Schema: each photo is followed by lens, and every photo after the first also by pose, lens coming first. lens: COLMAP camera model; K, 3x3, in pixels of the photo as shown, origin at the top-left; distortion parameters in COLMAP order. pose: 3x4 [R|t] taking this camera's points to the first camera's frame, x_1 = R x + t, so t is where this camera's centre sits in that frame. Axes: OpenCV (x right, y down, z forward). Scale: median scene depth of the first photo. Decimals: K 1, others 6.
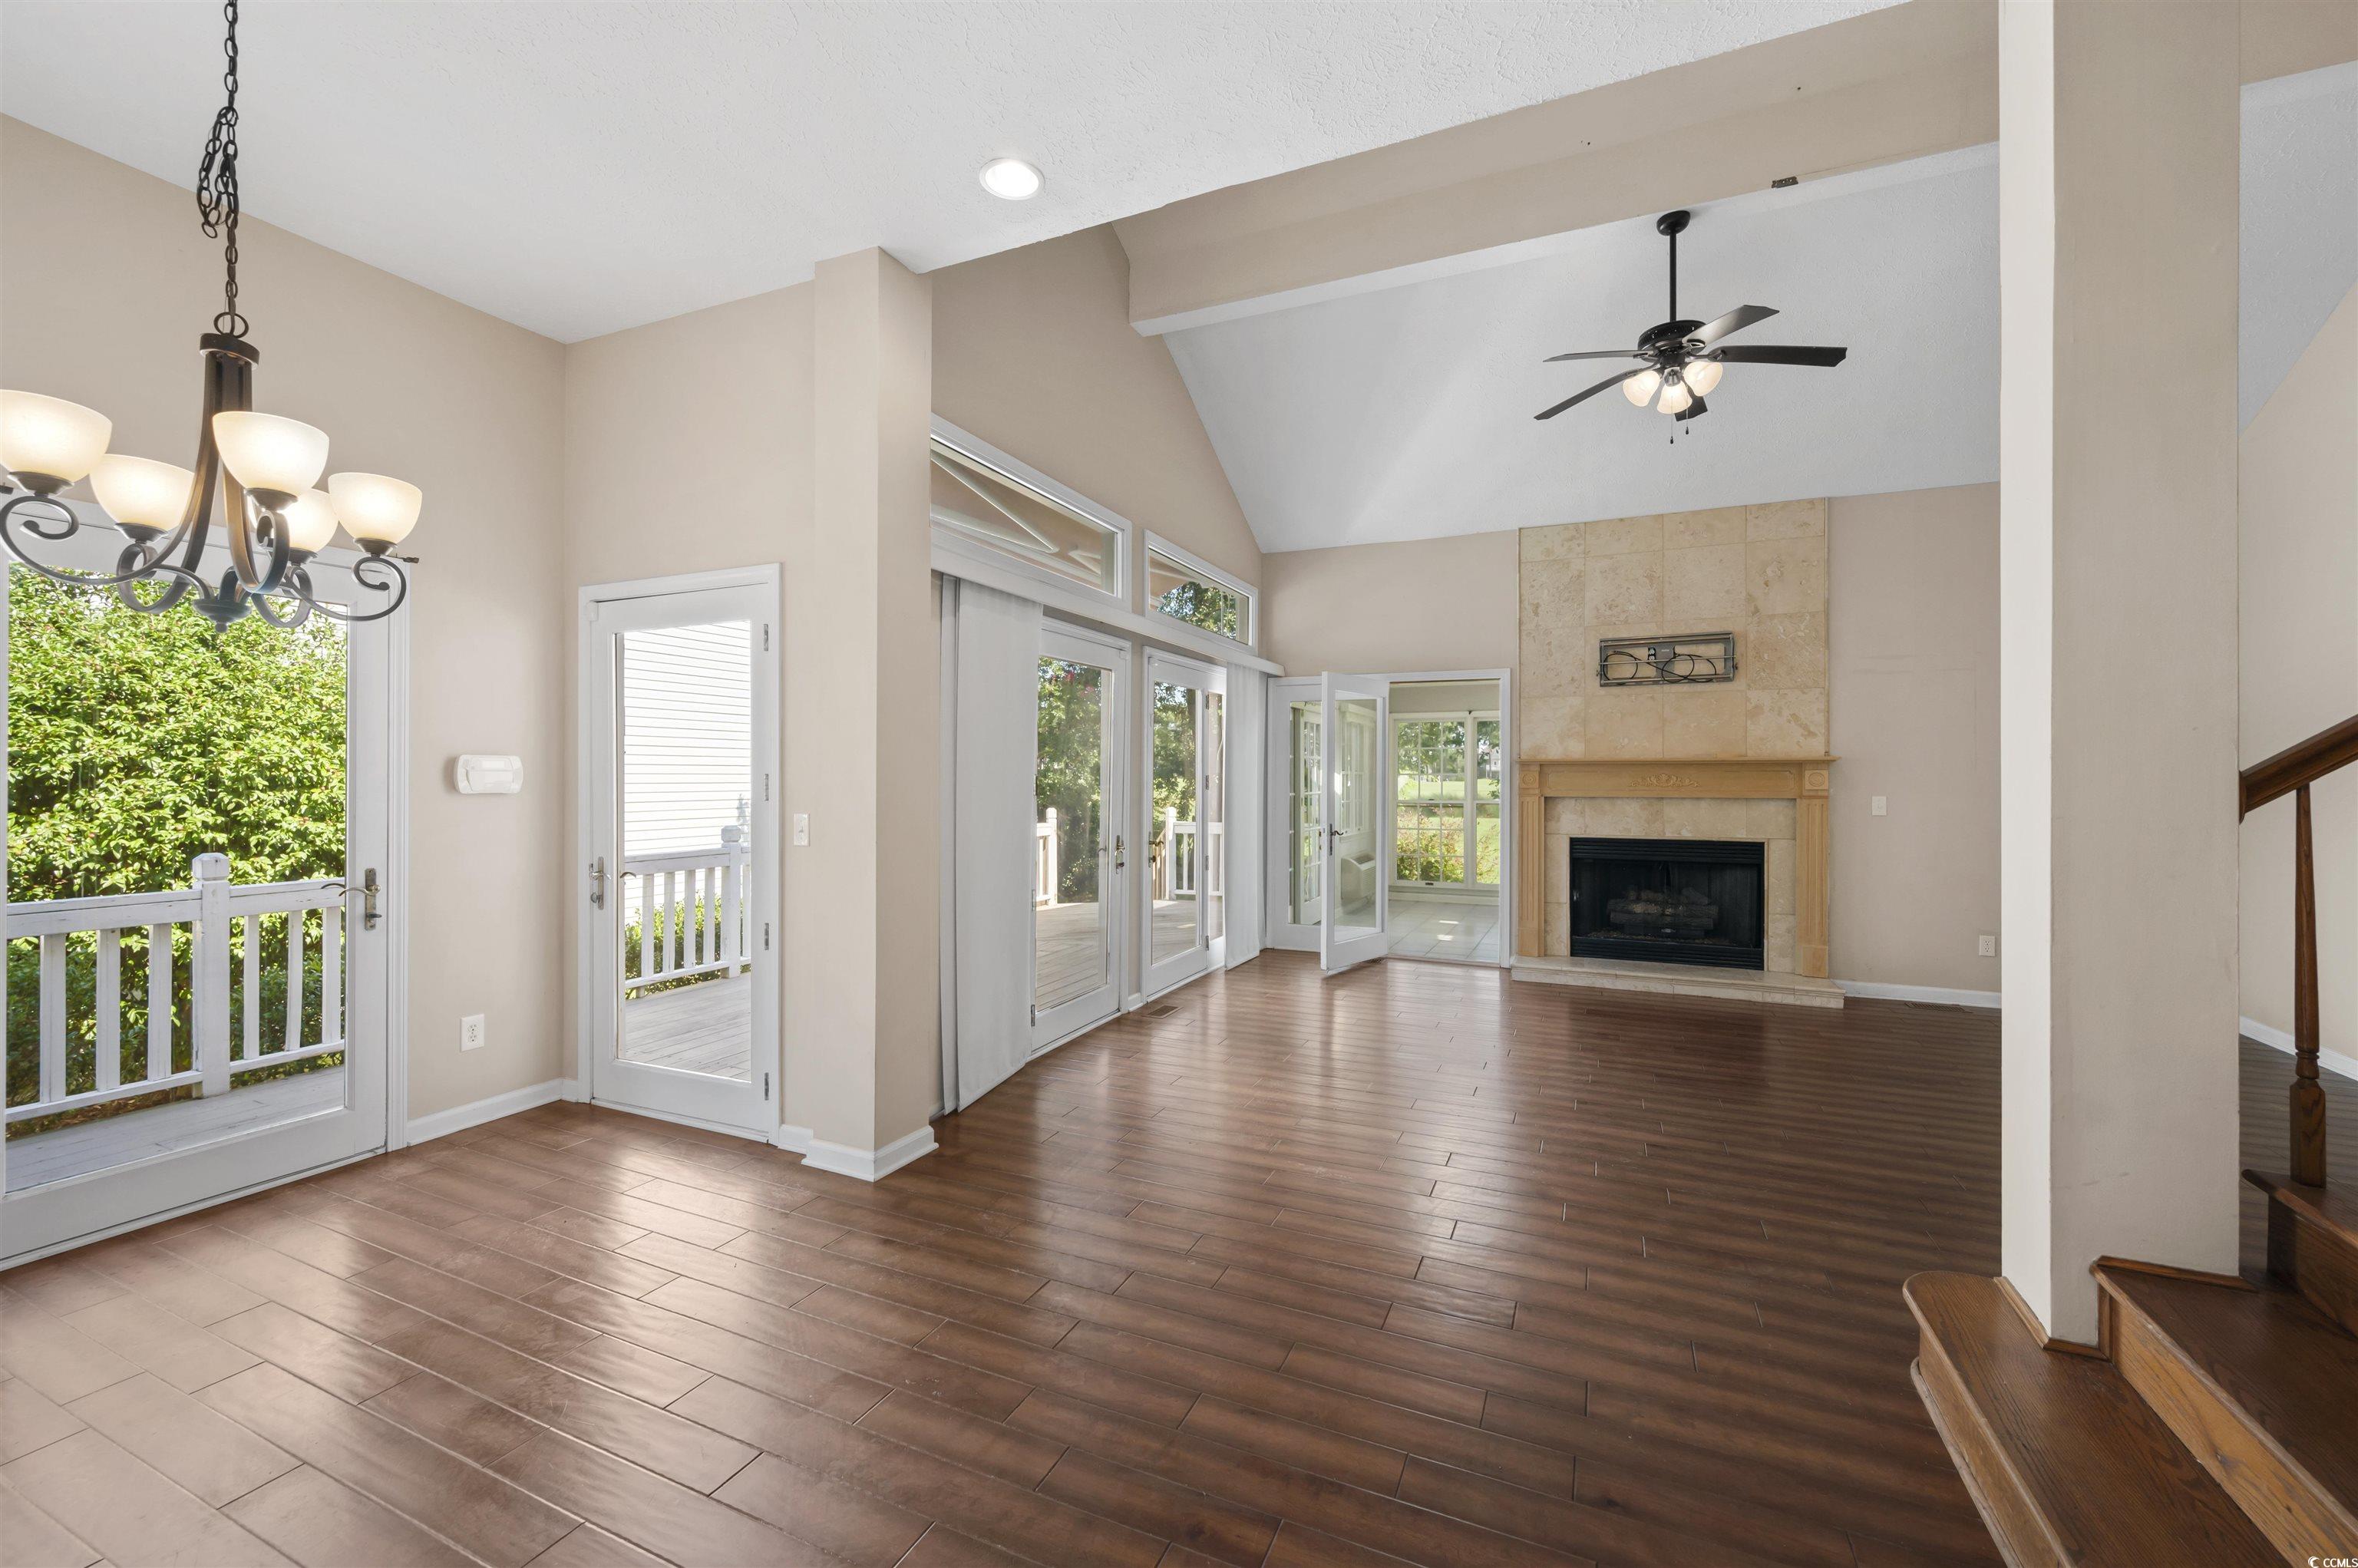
lens RADIAL K [[927.1, 0, 1186.2], [0, 927.1, 780.9], [0, 0, 1]] dist [0.002849, -0.000879]
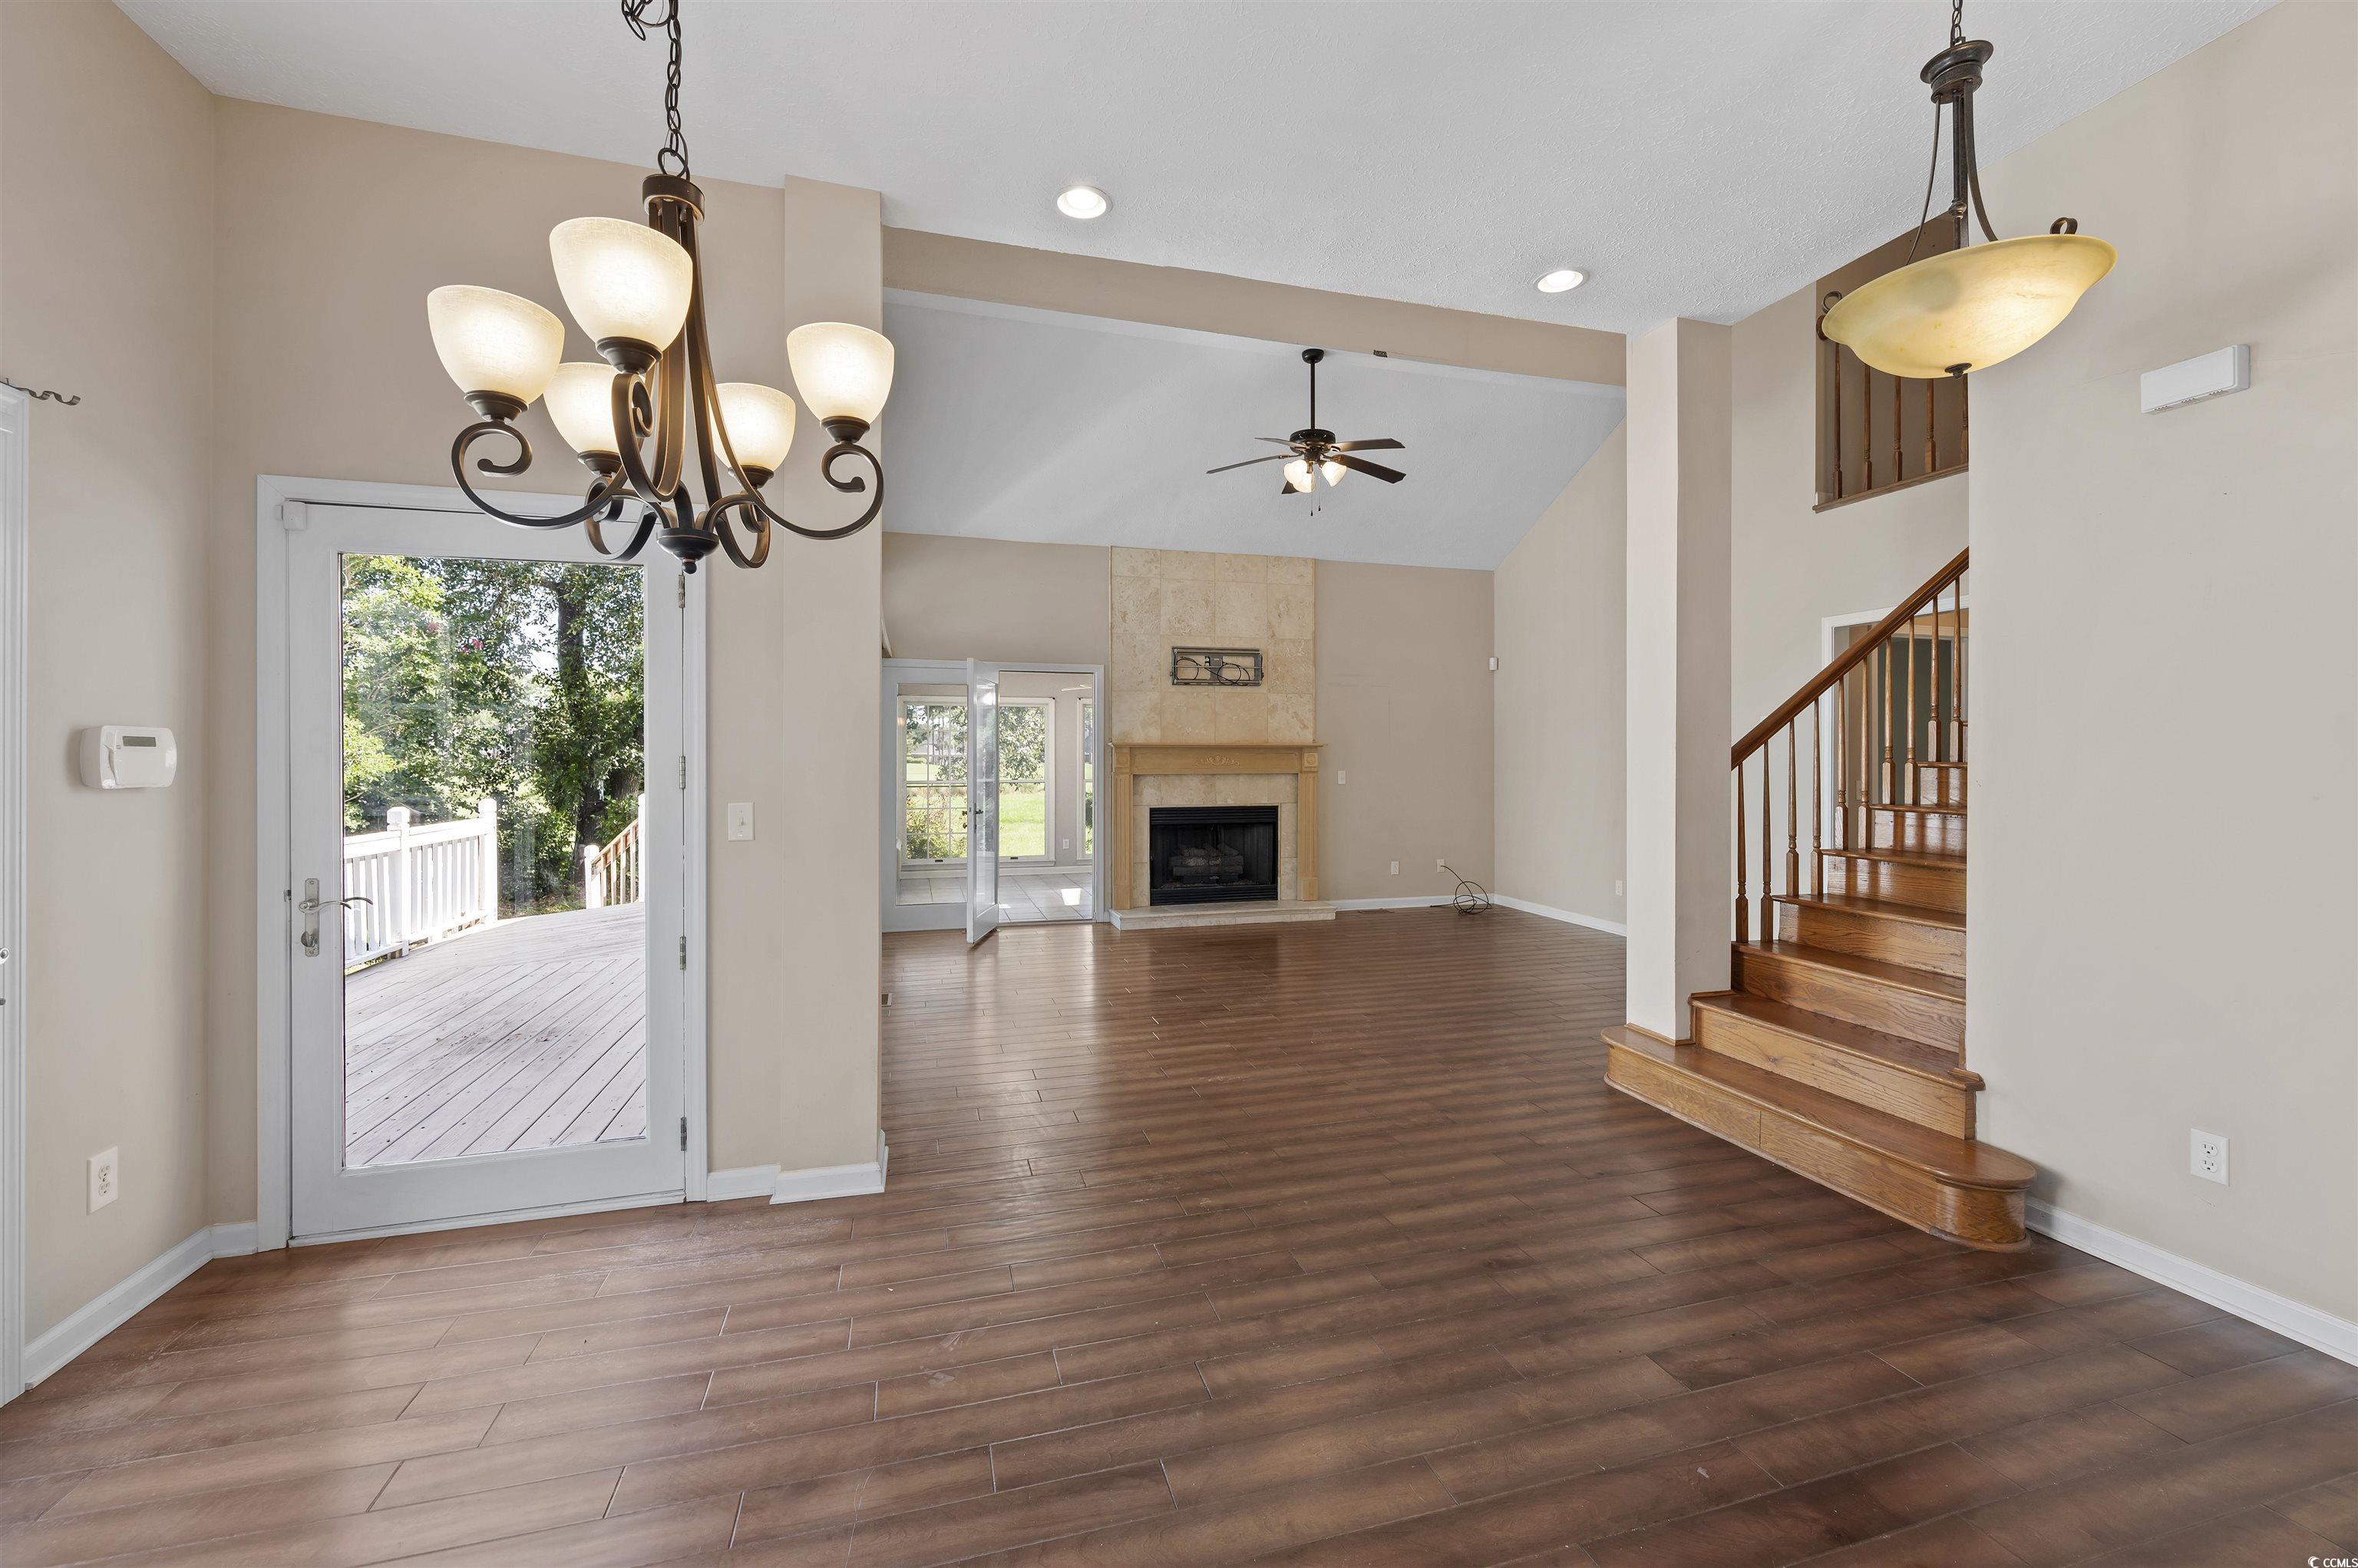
lens RADIAL K [[927.1, 0, 1180.5], [0, 927.1, 766.1], [0, 0, 1]] dist [0.002849, -0.000879]
pose [[0.770463, -0.006924, 0.637447, -0.349825], [0.003219, 0.999971, 0.006972, -0.001827], [-0.637477, -0.003320, 0.770462, 0.043895]]
